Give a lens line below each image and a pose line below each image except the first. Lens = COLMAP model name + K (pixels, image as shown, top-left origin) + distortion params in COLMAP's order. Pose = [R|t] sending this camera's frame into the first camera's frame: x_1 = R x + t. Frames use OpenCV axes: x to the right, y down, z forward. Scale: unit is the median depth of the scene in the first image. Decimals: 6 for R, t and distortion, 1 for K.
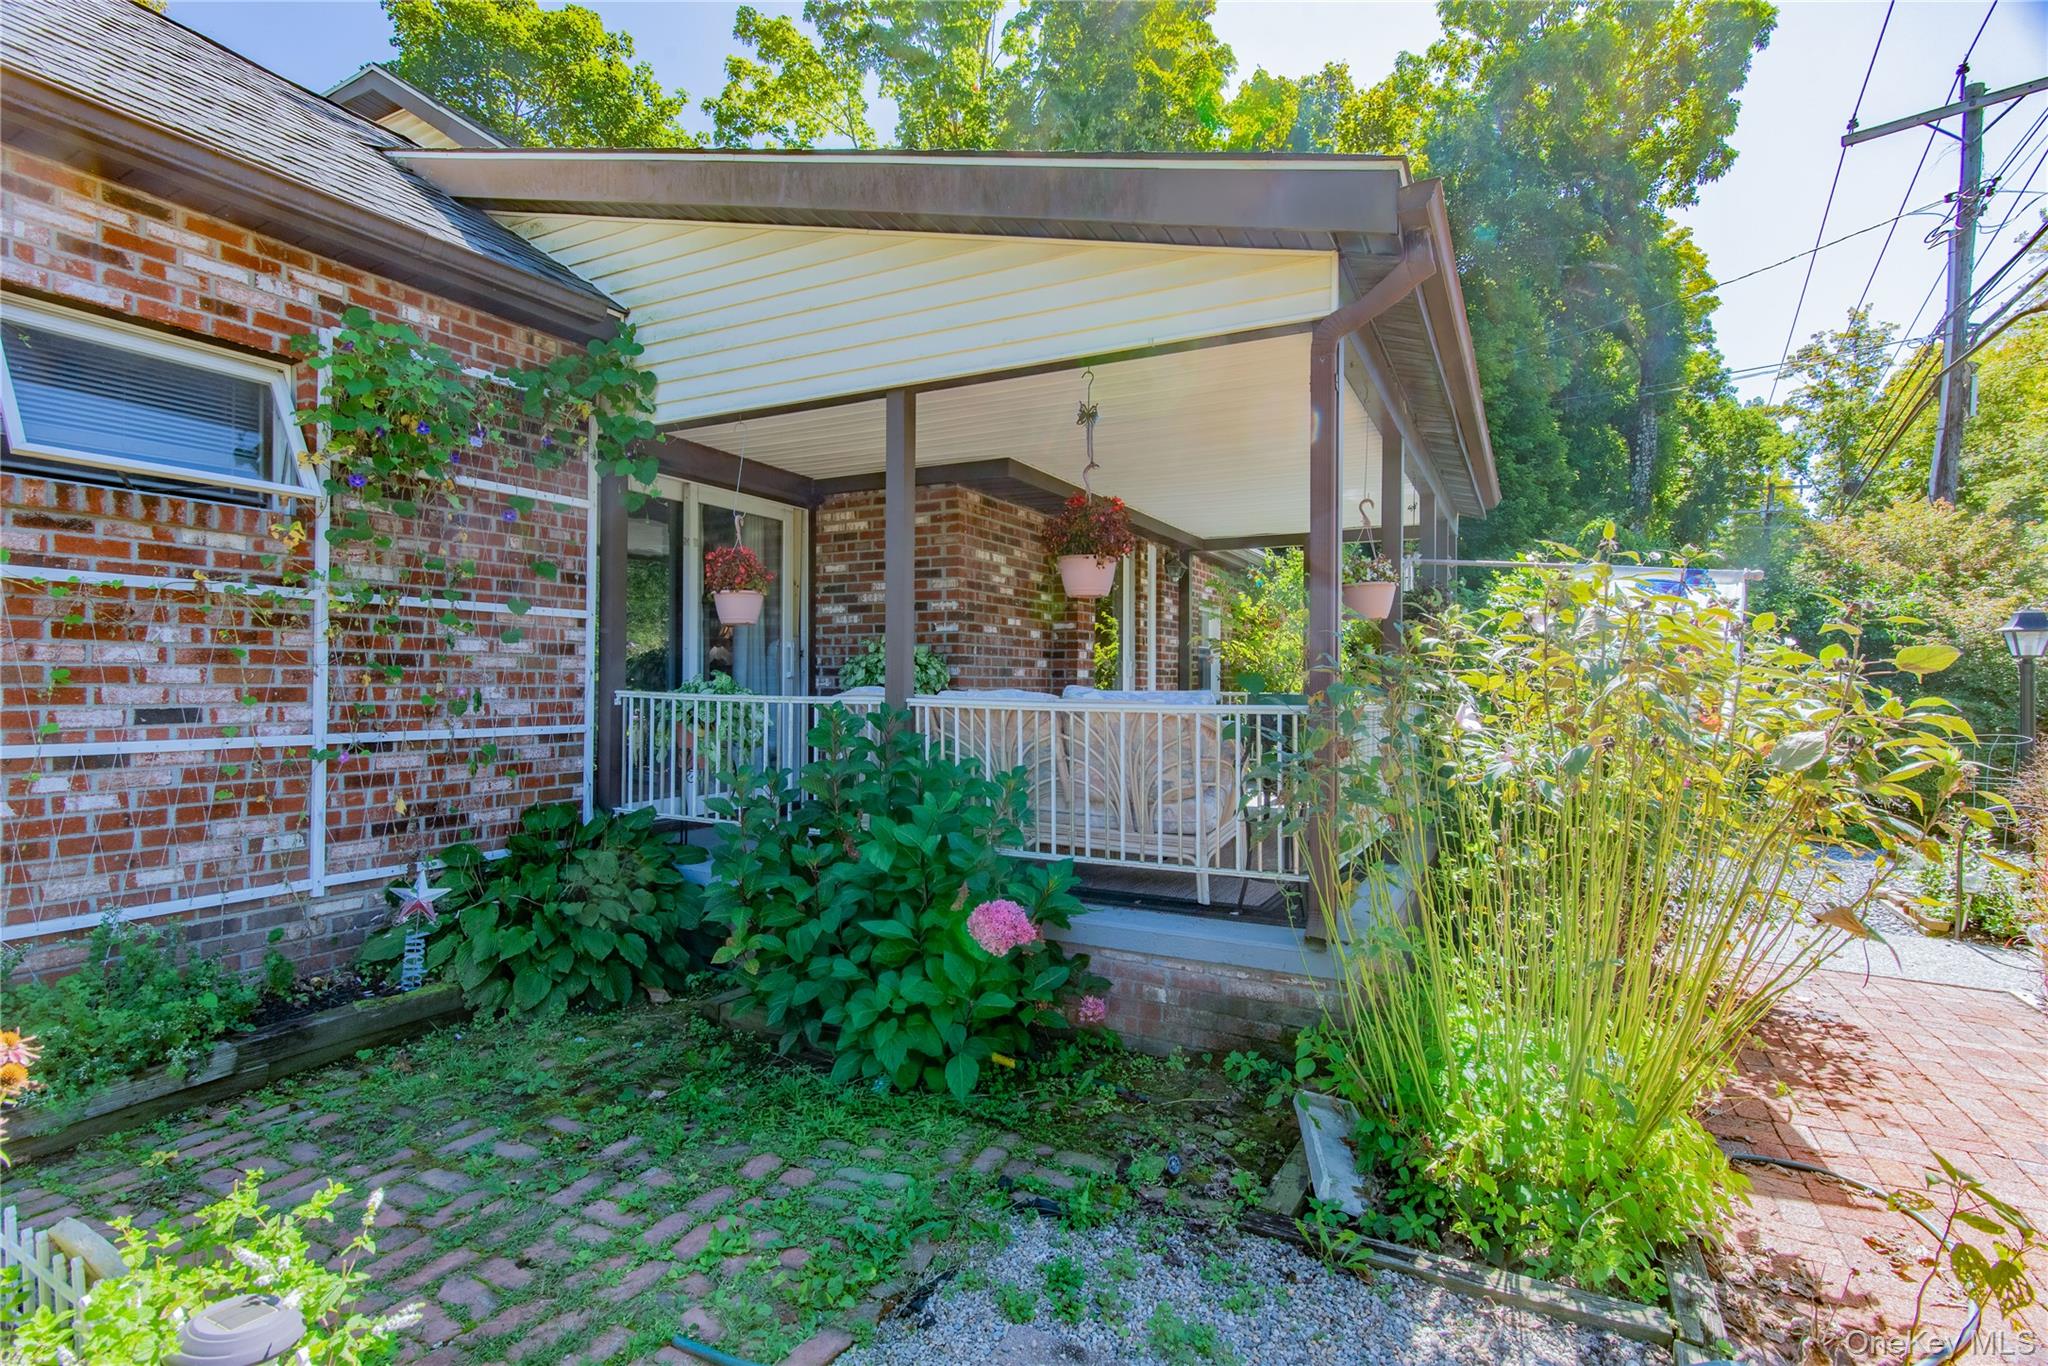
lens RADIAL K [[985.4, 0, 1026.7], [0, 985.4, 688.4], [0, 0, 1]] dist [-0.000490, -0.001673]
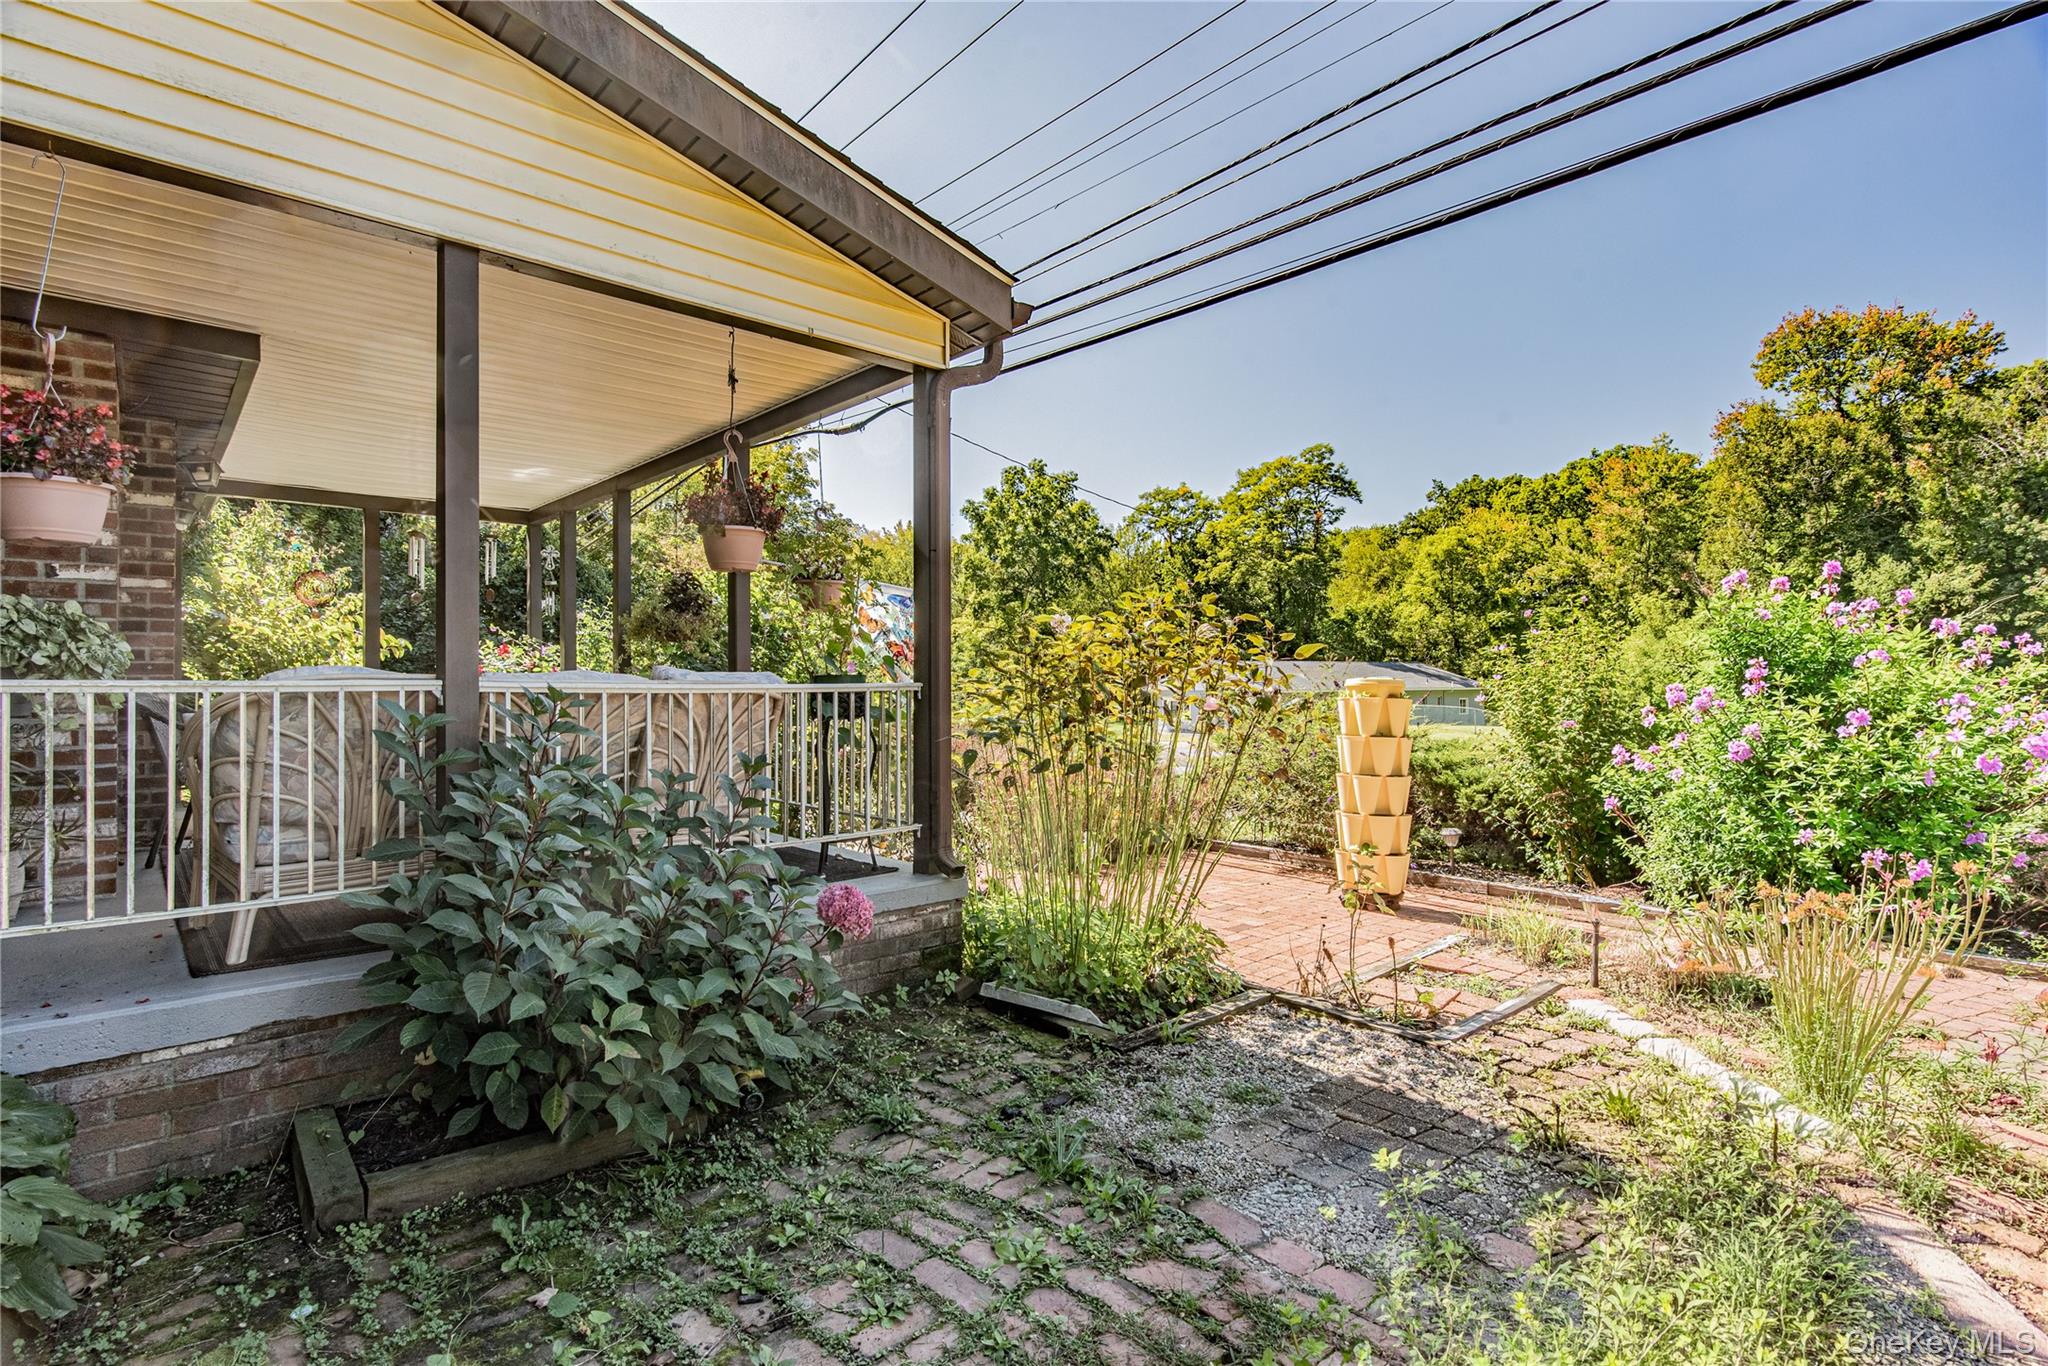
lens RADIAL K [[985.4, 0, 1033.5], [0, 985.4, 676.0], [0, 0, 1]] dist [-0.000490, -0.001673]
pose [[0.349418, 0.001426, 0.936966, -1.107394], [0.010909, 0.999925, -0.005590, 0.026329], [-0.936903, 0.012174, 0.349376, 0.621431]]
